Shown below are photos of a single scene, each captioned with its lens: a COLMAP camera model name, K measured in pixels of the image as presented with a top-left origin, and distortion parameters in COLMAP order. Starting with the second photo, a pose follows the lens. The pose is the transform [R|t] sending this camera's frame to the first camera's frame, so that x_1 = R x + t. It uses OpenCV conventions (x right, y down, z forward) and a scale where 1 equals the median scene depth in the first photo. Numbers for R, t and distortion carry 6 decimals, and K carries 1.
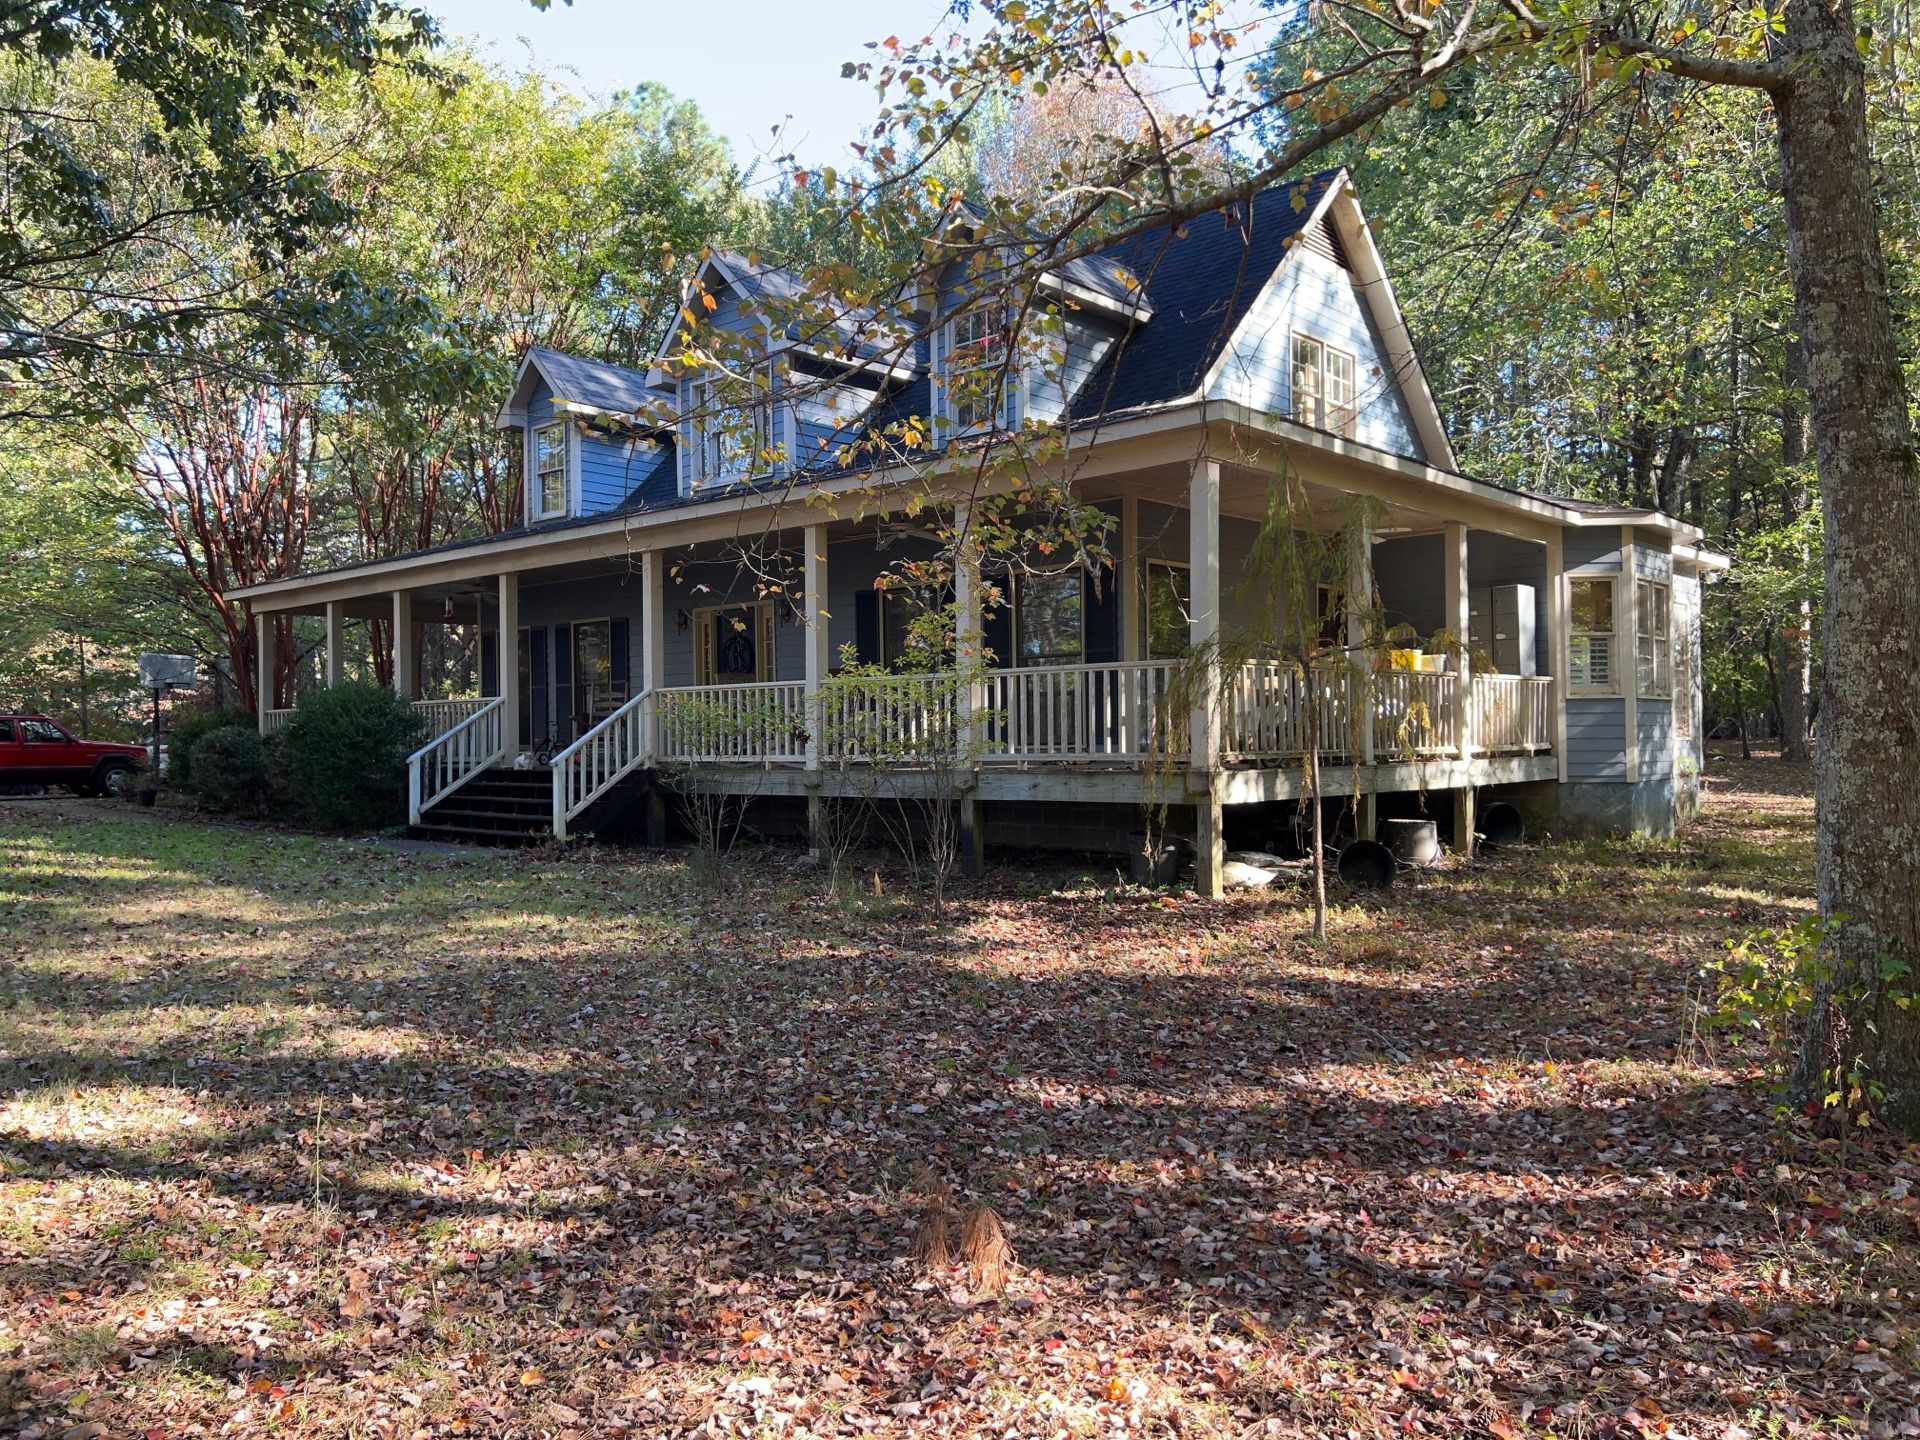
lens RADIAL K [[1452.5, 0, 960.0], [0, 1452.5, 720.0], [0, 0, 1]] dist [0.008157, 0.000575]
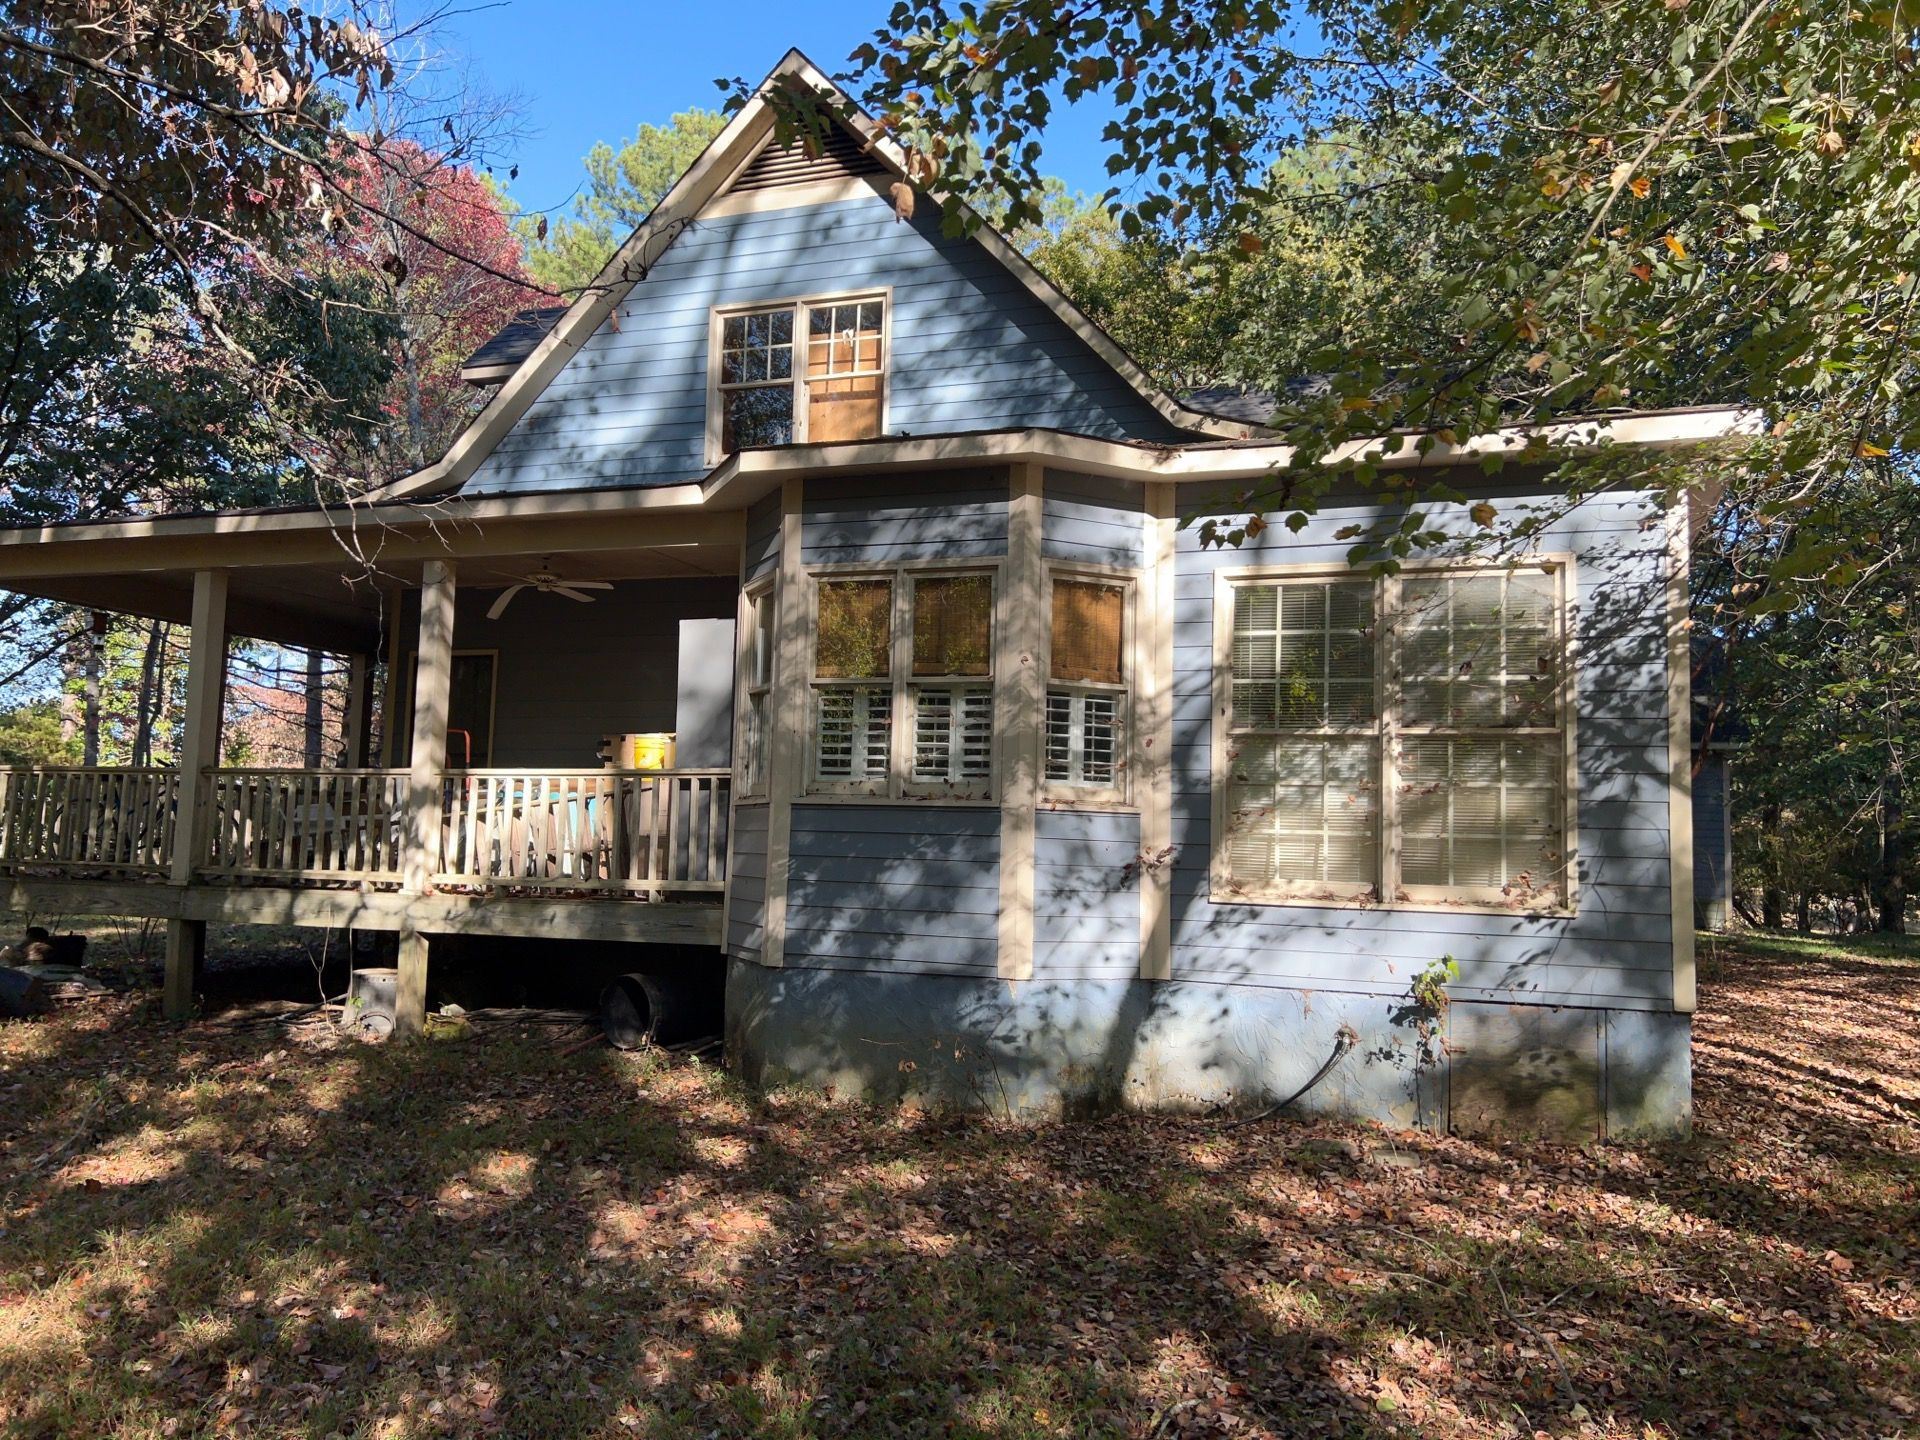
lens RADIAL K [[1452.5, 0, 960.0], [0, 1452.5, 720.0], [0, 0, 1]] dist [0.008157, 0.000575]
pose [[0.364836, -0.080014, -0.927627, 1.123986], [-0.022675, 0.995241, -0.094764, 0.005378], [0.930796, 0.055608, 0.361285, 1.020863]]
